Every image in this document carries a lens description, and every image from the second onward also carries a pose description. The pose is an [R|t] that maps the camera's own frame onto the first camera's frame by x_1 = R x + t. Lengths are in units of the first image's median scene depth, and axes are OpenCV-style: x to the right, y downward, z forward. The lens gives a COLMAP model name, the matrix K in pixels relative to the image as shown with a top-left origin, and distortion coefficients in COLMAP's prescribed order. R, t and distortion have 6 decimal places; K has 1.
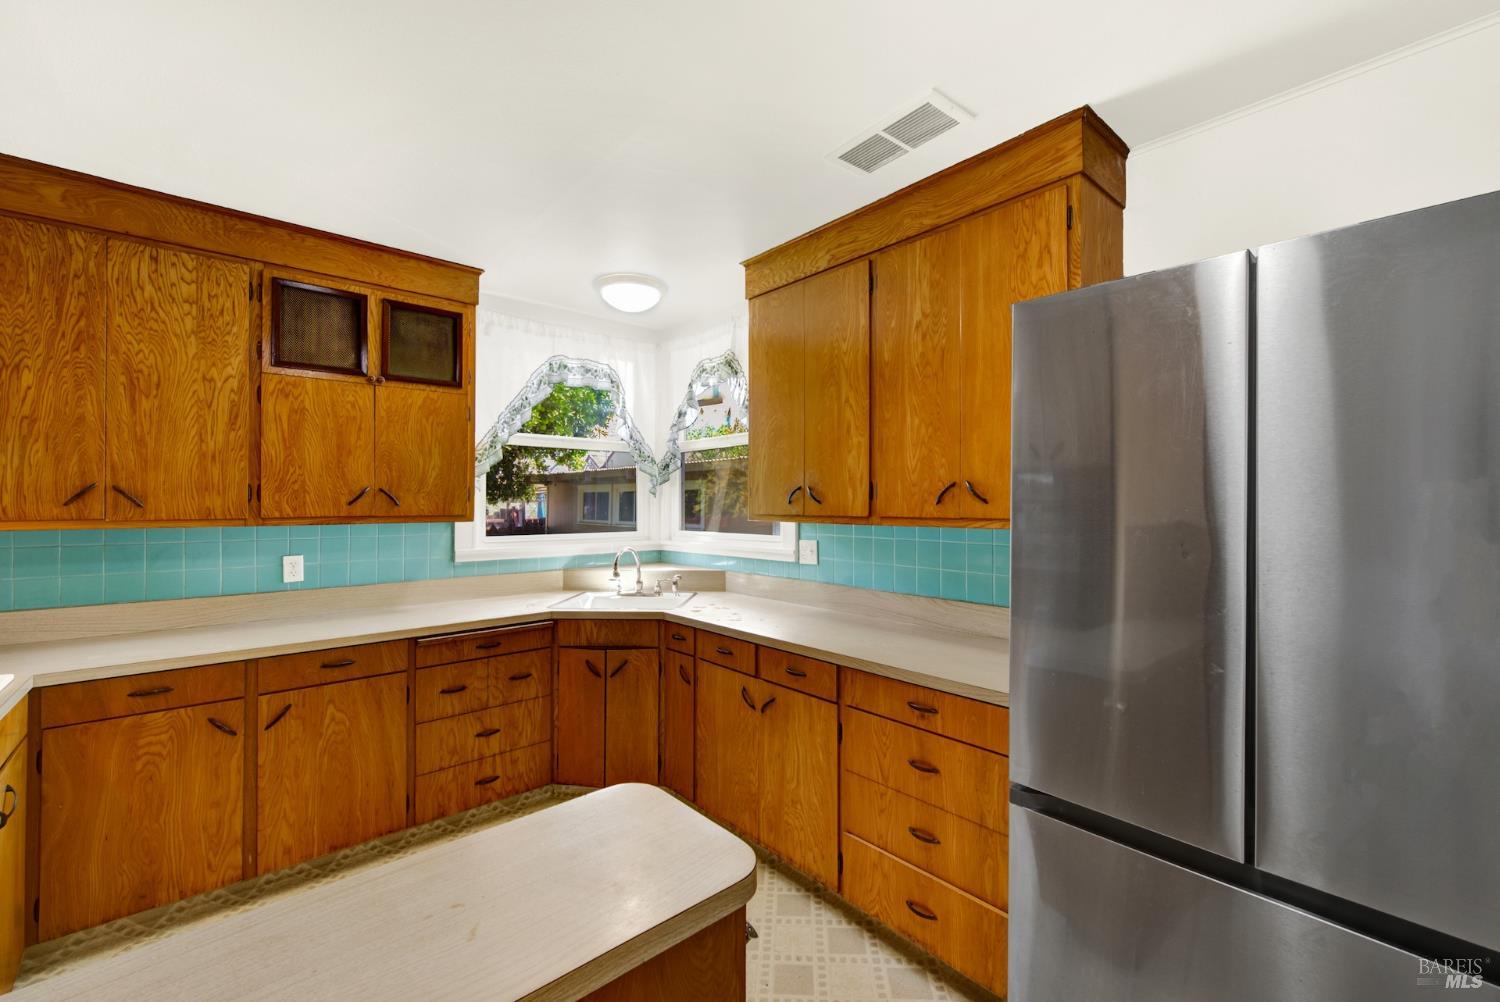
lens RADIAL K [[619.1, 0, 757.8], [0, 619.1, 496.5], [0, 0, 1]] dist [0.005910, -0.003802]
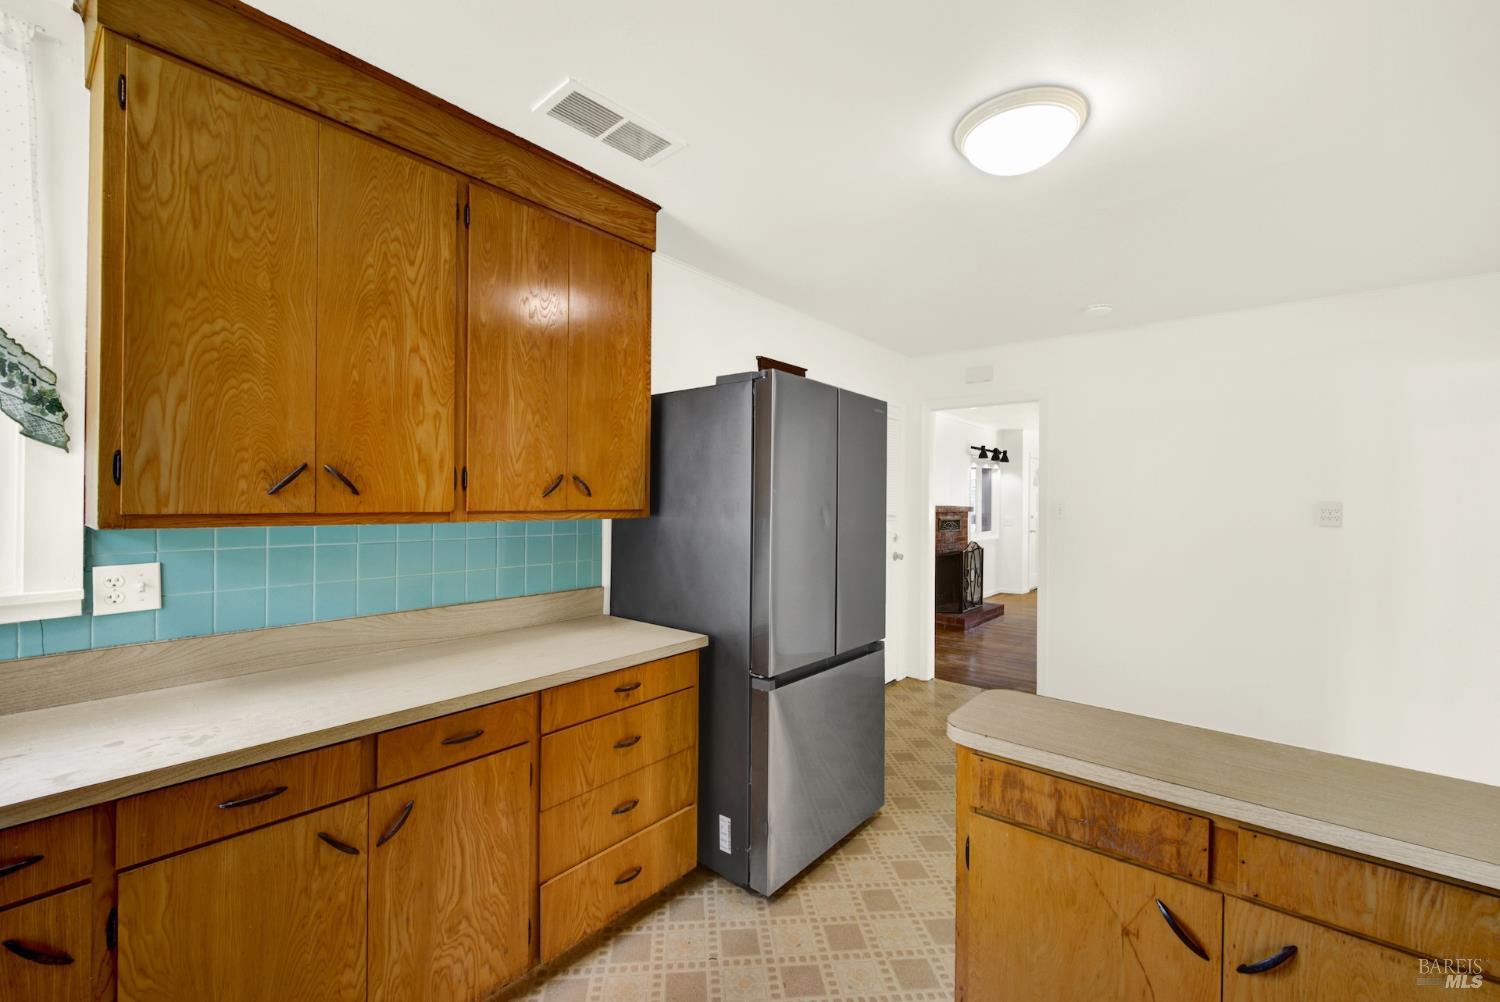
lens RADIAL K [[619.1, 0, 752.8], [0, 619.1, 498.4], [0, 0, 1]] dist [0.005910, -0.003802]
pose [[-0.156429, -0.001395, 0.987688, -0.587028], [-0.020575, 0.999787, -0.001846, 0.008411], [-0.987475, -0.020611, -0.156425, 0.685619]]
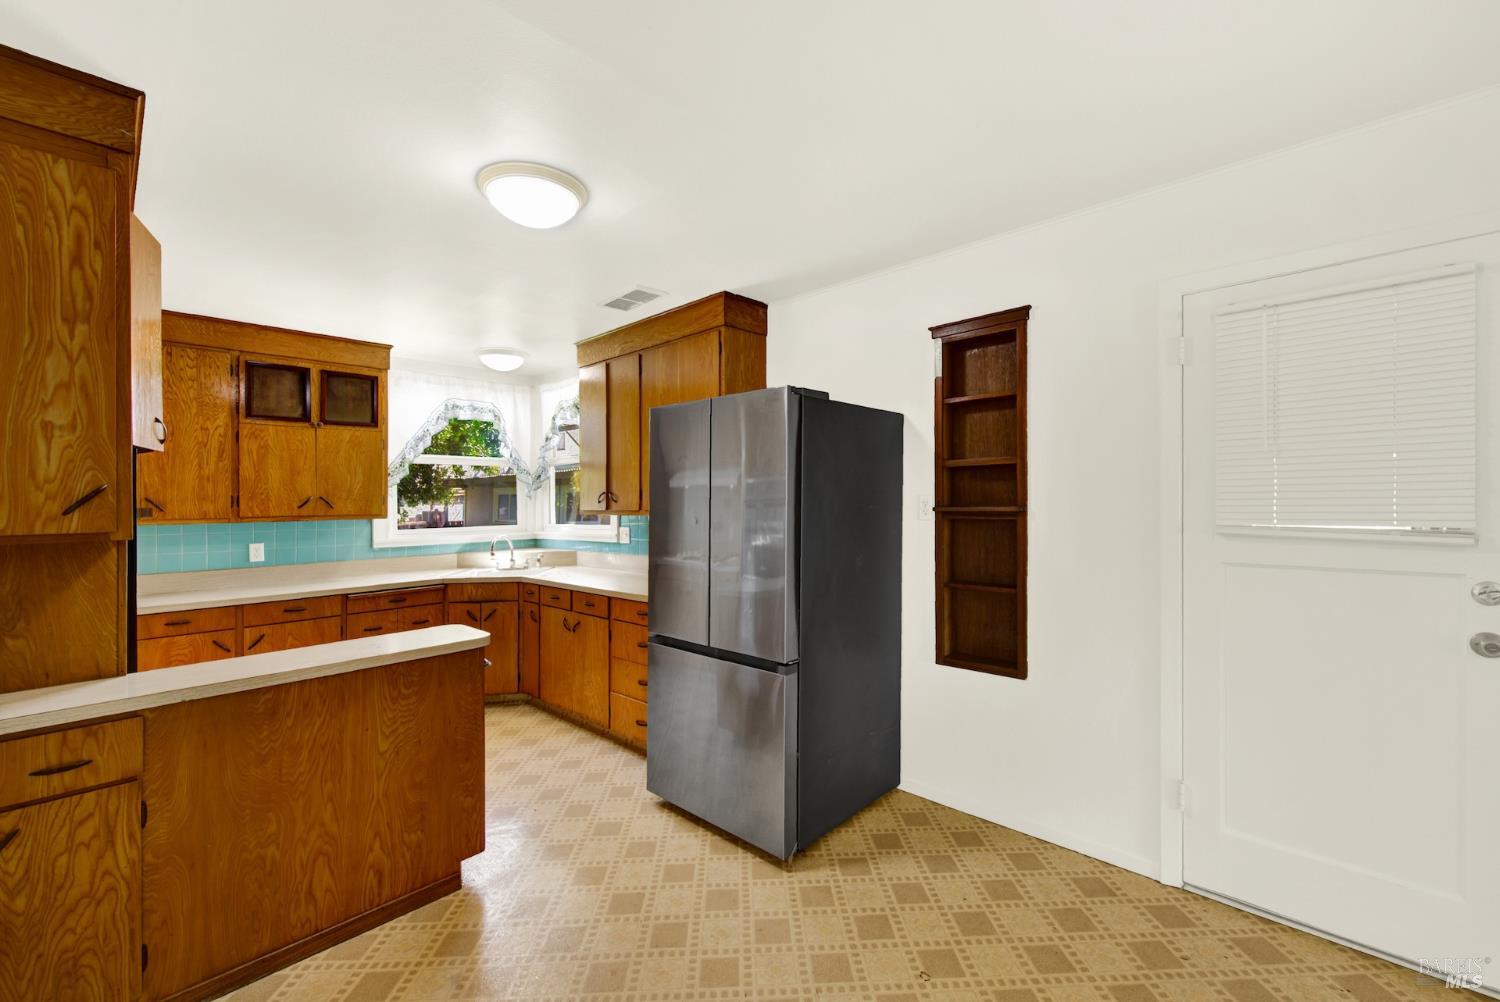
lens RADIAL K [[619.1, 0, 760.8], [0, 619.1, 491.2], [0, 0, 1]] dist [0.005910, -0.003802]
pose [[0.995037, -0.011598, 0.098825, 0.311543], [0.012224, 0.999909, -0.005734, -0.005306], [-0.098749, 0.006913, 0.995088, -0.615878]]
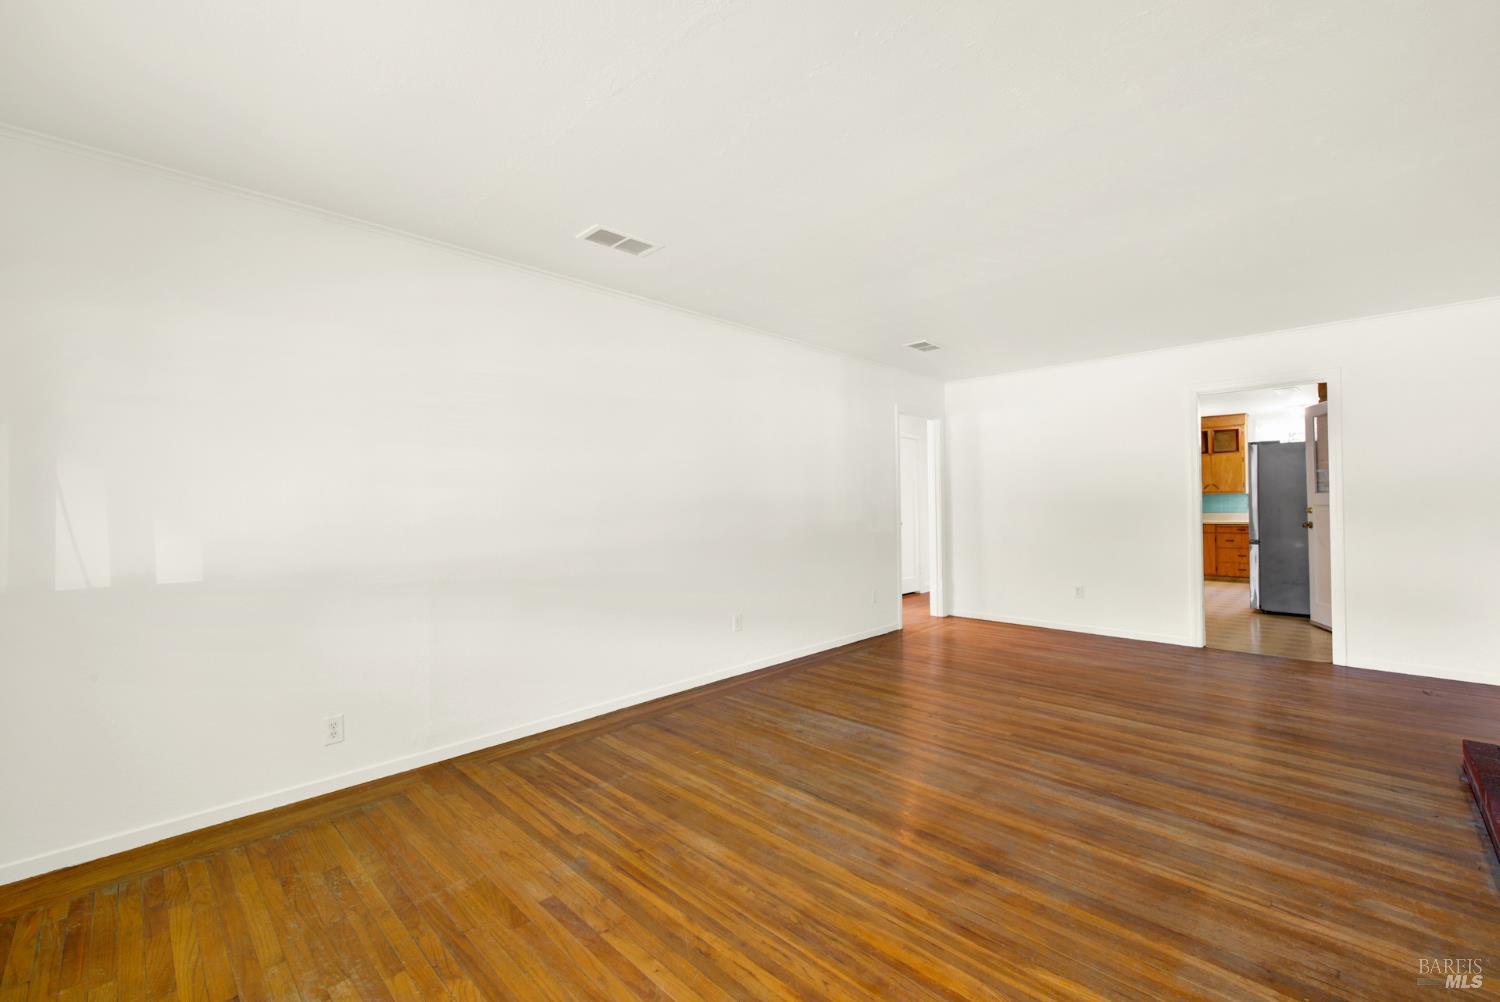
lens RADIAL K [[619.1, 0, 756.3], [0, 619.1, 491.2], [0, 0, 1]] dist [0.005910, -0.003802]
pose [[0.068616, -0.019117, -0.997460, 2.871278], [0.015367, 0.999718, -0.018103, 0.055349], [0.997525, -0.014085, 0.068891, -1.933548]]
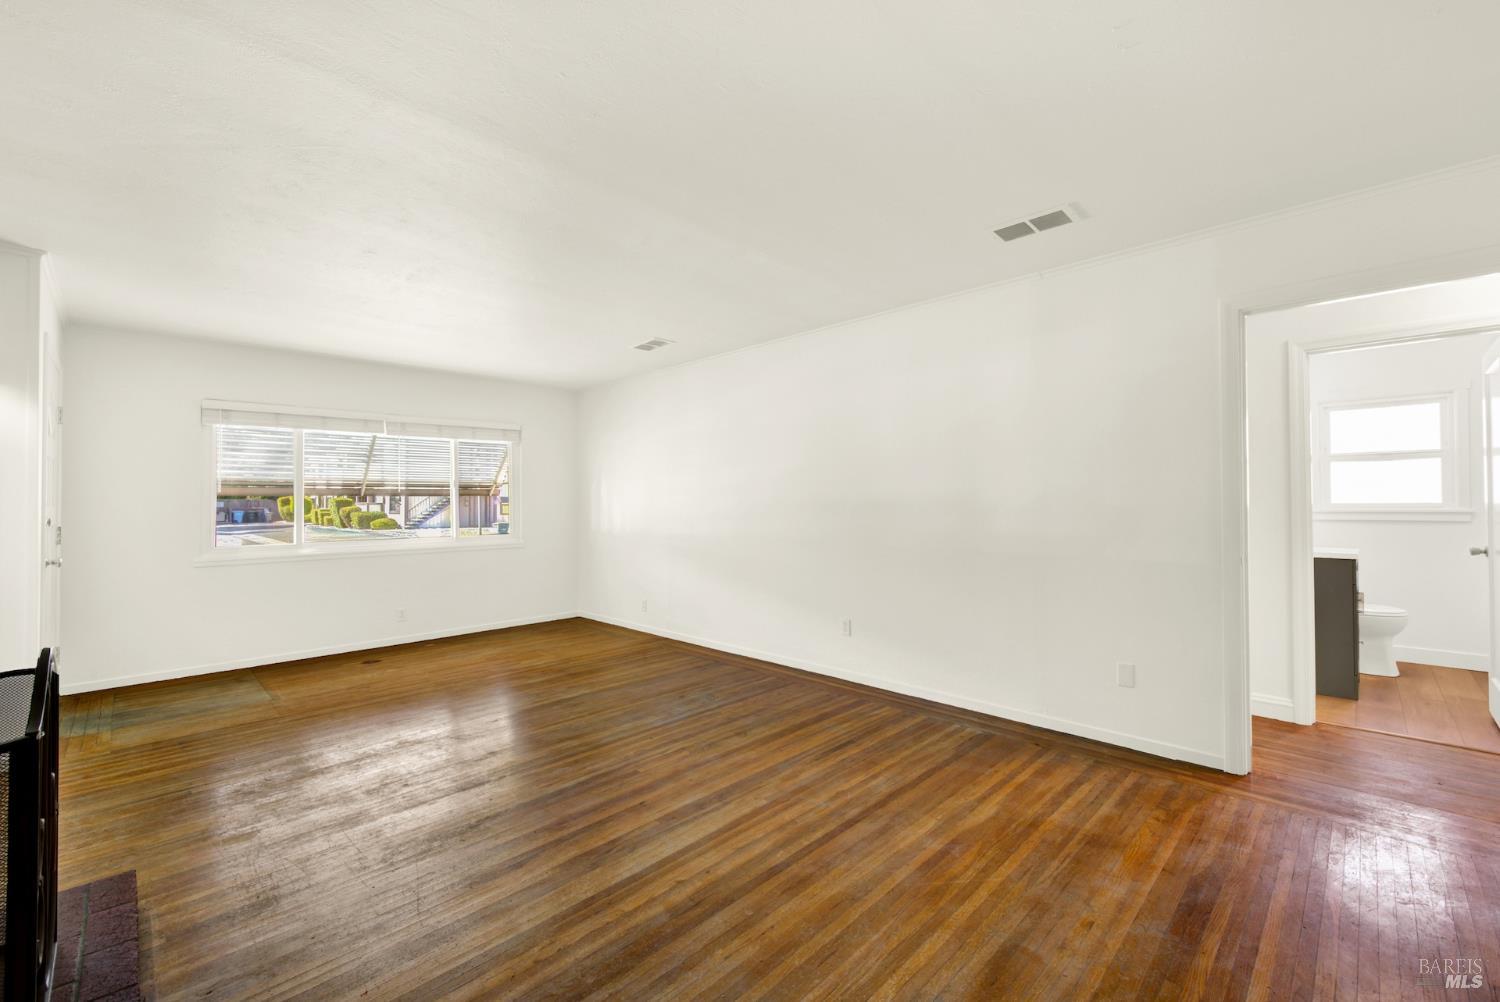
lens RADIAL K [[619.1, 0, 758.4], [0, 619.1, 498.0], [0, 0, 1]] dist [0.005910, -0.003802]
pose [[-0.997561, 0.005874, -0.069559, 1.490937], [0.006996, 0.999849, -0.015901, 0.061423], [0.069455, -0.016349, -0.997451, -0.187411]]
